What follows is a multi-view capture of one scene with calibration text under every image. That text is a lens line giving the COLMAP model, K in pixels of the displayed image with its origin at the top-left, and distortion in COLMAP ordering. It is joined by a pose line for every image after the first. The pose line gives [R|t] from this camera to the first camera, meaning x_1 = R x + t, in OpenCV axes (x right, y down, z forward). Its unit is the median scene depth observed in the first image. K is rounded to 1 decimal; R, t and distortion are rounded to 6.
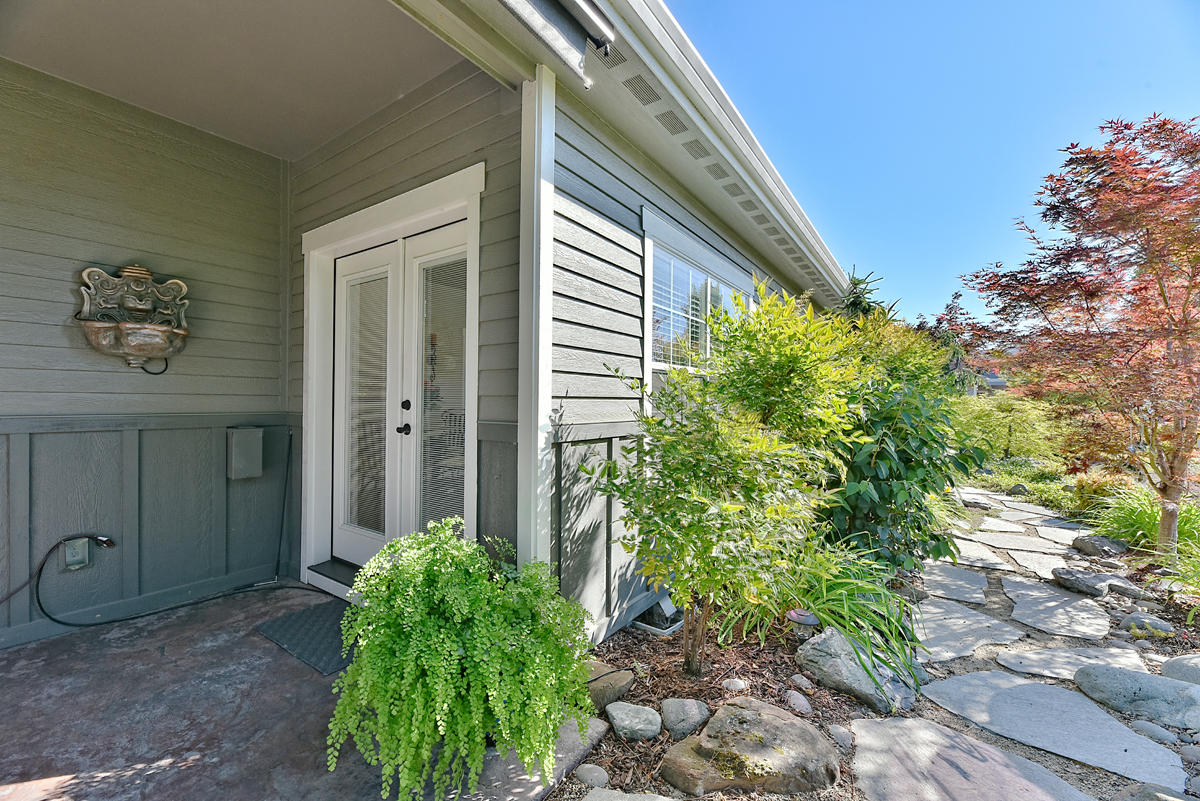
lens RADIAL K [[488.3, 0, 600.0], [0, 488.3, 400.5], [0, 0, 1]] dist [-0.001073, -0.000431]
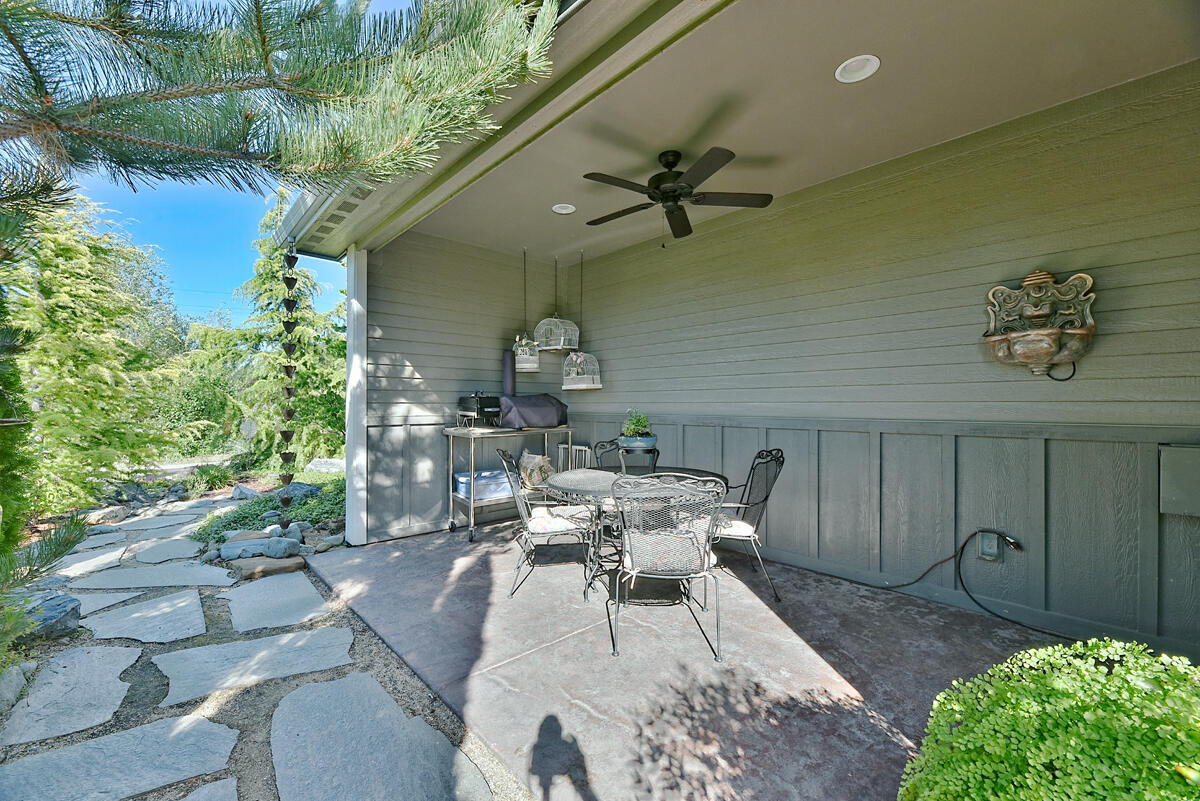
lens RADIAL K [[488.3, 0, 600.0], [0, 488.3, 400.5], [0, 0, 1]] dist [-0.001073, -0.000431]
pose [[-0.216048, -0.018317, -0.976211, 0.203497], [-0.001918, 0.999830, -0.018336, 0.003345], [0.976381, -0.002089, -0.216046, 0.356990]]
